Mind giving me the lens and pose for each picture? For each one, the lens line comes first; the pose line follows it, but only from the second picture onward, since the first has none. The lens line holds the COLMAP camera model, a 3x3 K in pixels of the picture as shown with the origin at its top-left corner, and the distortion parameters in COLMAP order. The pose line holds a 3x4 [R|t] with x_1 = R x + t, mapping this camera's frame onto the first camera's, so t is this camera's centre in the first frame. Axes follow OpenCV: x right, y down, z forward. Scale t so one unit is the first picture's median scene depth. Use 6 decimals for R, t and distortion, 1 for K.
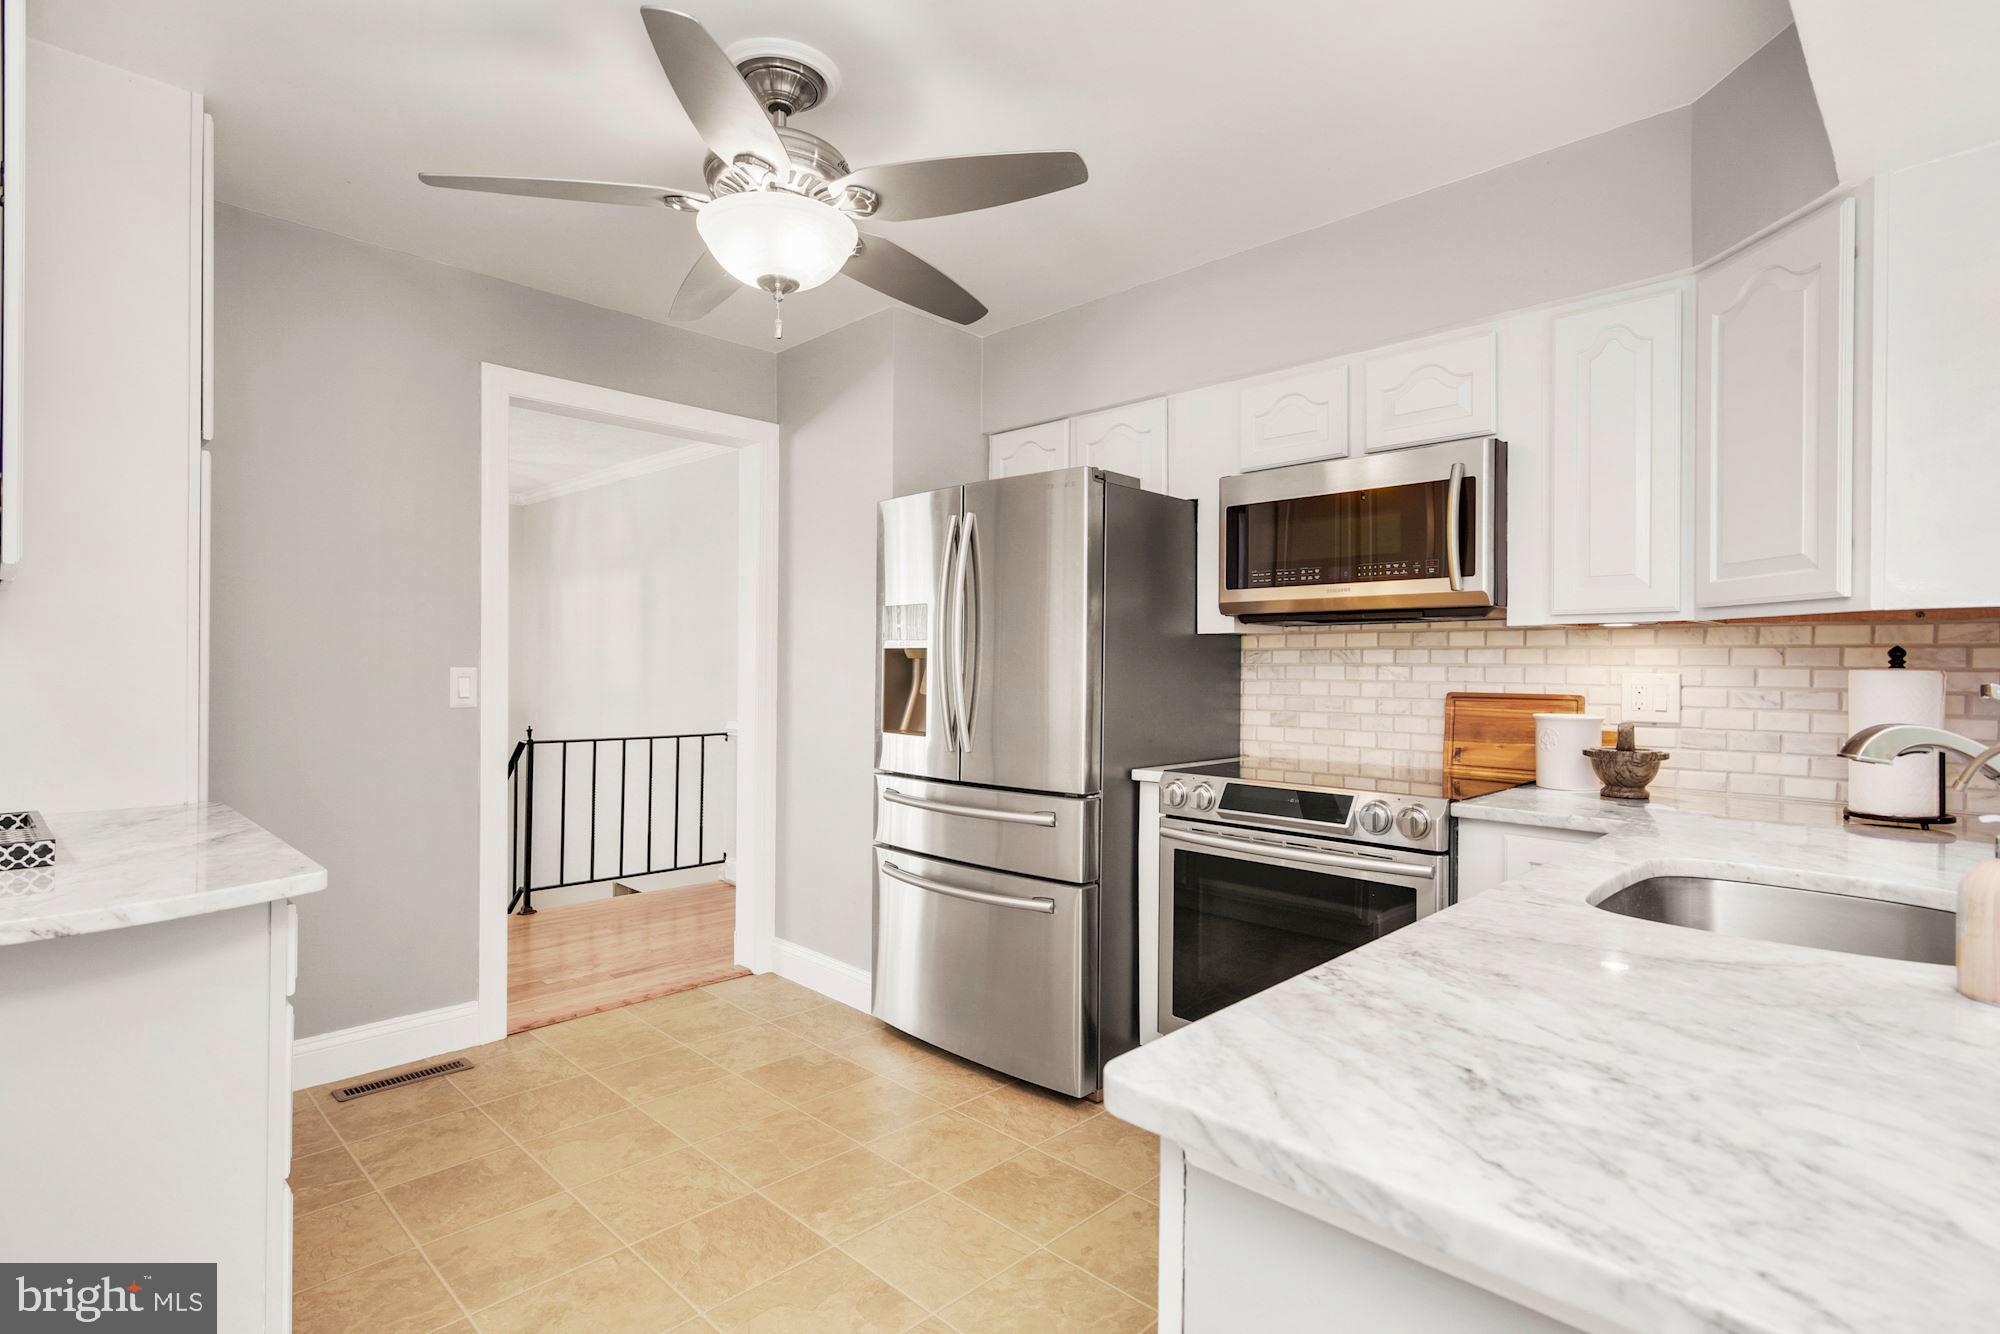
lens RADIAL K [[986.8, 0, 995.2], [0, 986.8, 658.8], [0, 0, 1]] dist [-0.025317, 0.001957]
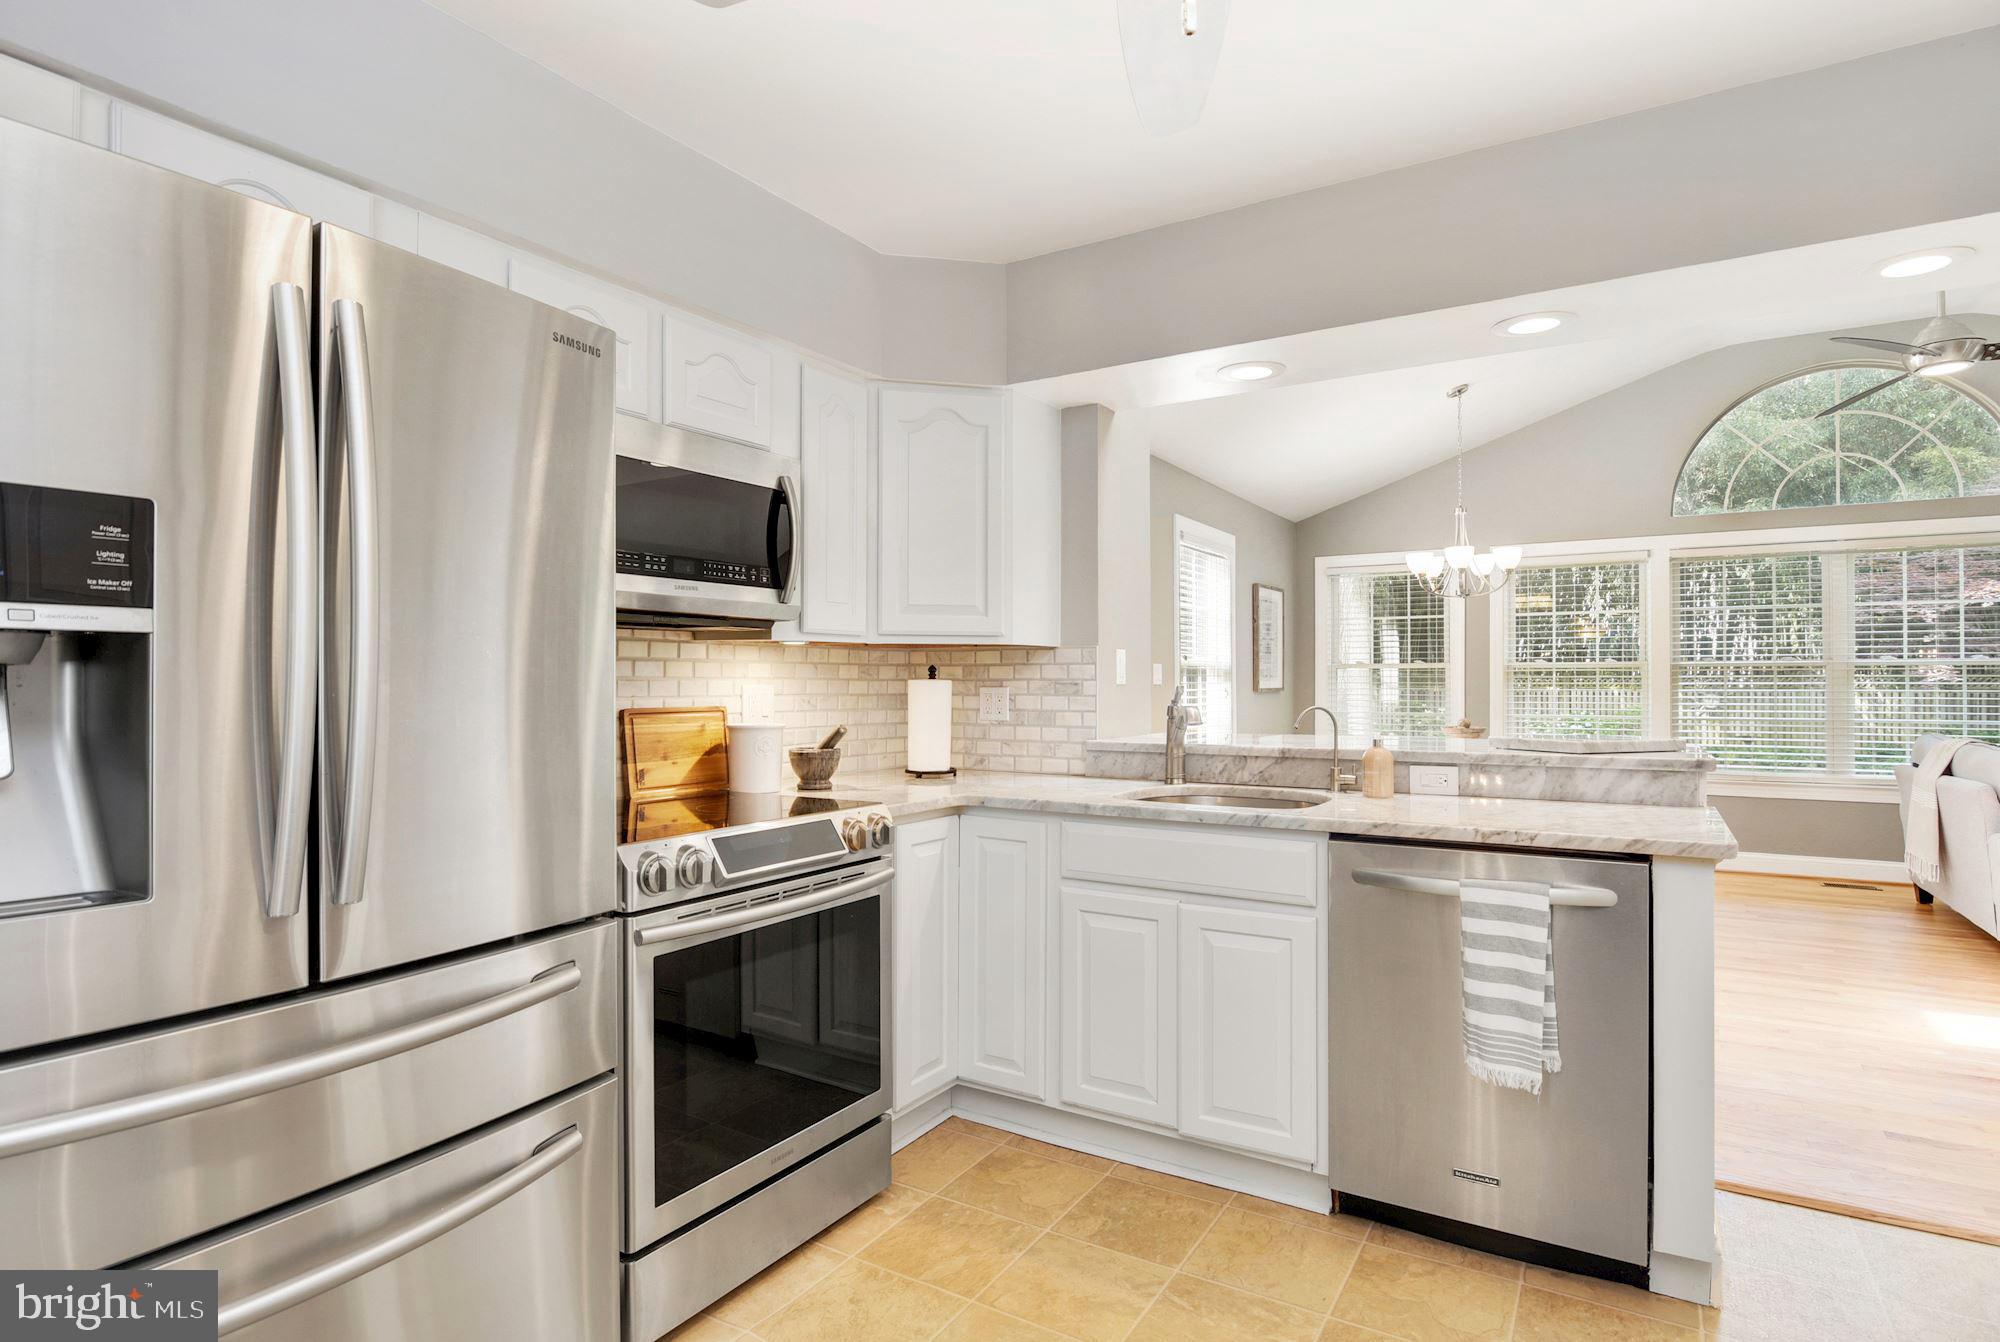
lens RADIAL K [[986.8, 0, 996.9], [0, 986.8, 670.9], [0, 0, 1]] dist [-0.025317, 0.001957]
pose [[-0.209800, 0.002775, 0.977740, -0.592652], [-0.002888, 0.999990, -0.003457, 0.001811], [-0.977740, -0.003549, -0.209790, 1.066480]]
